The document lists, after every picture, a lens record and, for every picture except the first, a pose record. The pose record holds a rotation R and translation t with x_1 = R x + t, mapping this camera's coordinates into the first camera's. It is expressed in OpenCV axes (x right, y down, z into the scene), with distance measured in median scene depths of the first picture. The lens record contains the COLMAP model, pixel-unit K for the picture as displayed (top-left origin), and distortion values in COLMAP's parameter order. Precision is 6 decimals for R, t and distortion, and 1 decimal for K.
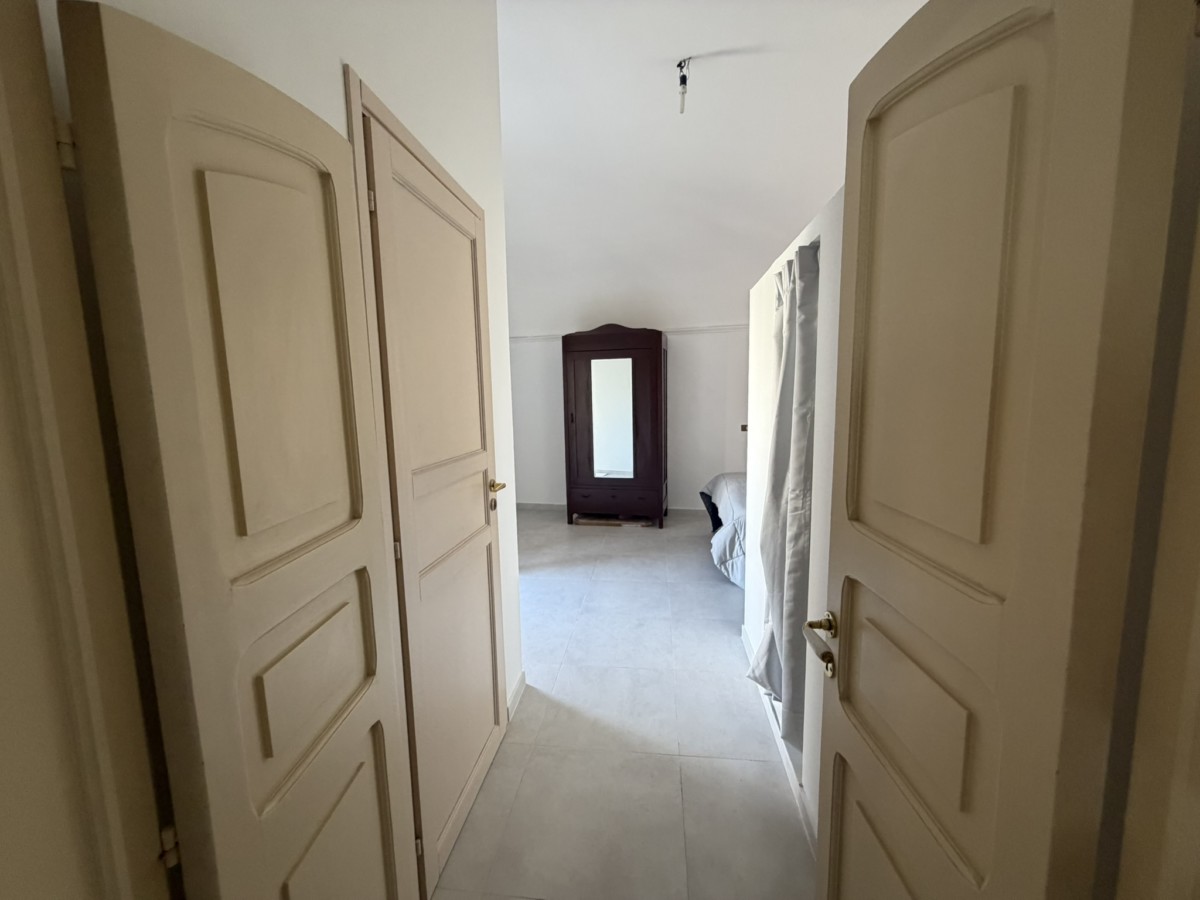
lens RADIAL K [[482.2, 0, 598.3], [0, 482.2, 452.1], [0, 0, 1]] dist [0.004668, -0.000068]
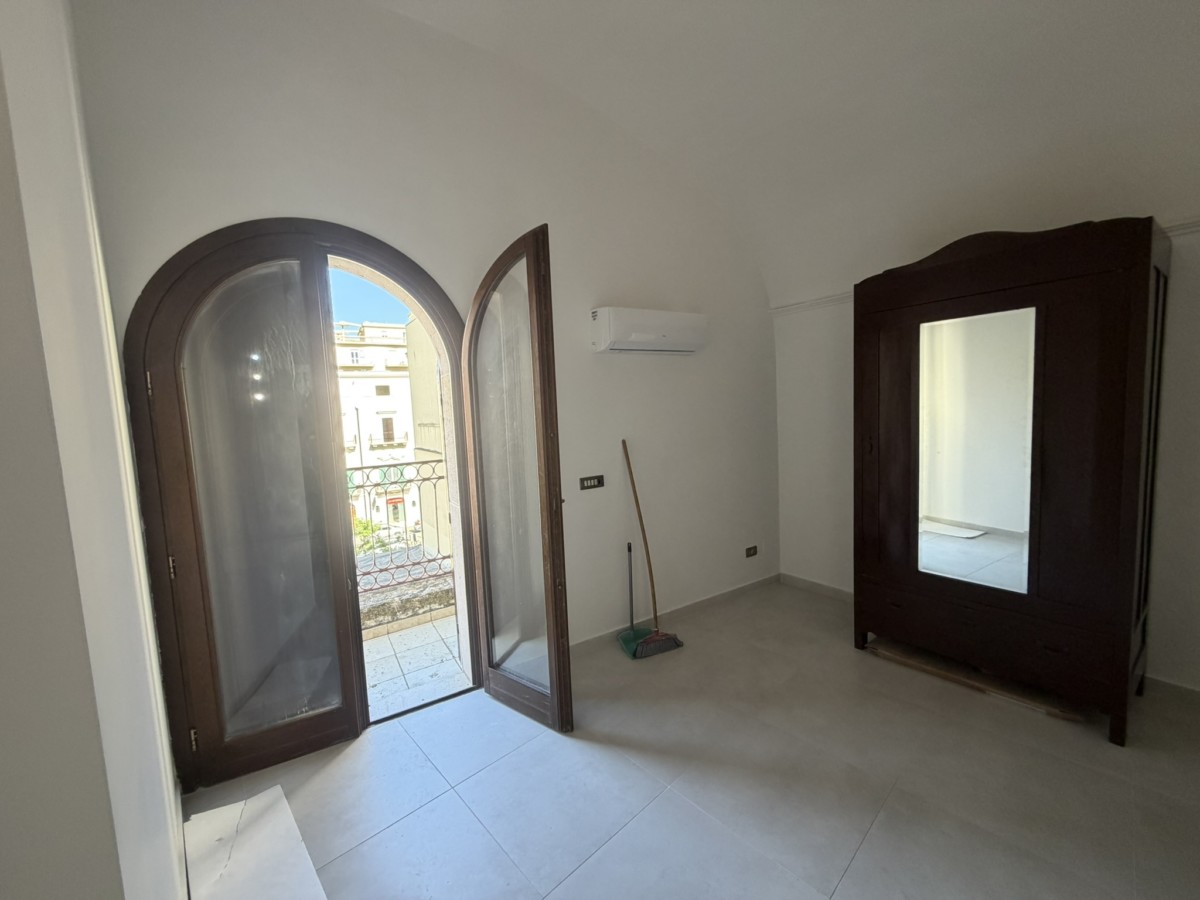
lens RADIAL K [[482.2, 0, 594.4], [0, 482.2, 451.6], [0, 0, 1]] dist [0.004668, -0.000068]
pose [[0.756110, 0.043885, -0.652971, 0.056159], [-0.049340, 0.998732, 0.009990, -0.053355], [0.652582, 0.024665, 0.757317, 0.419666]]
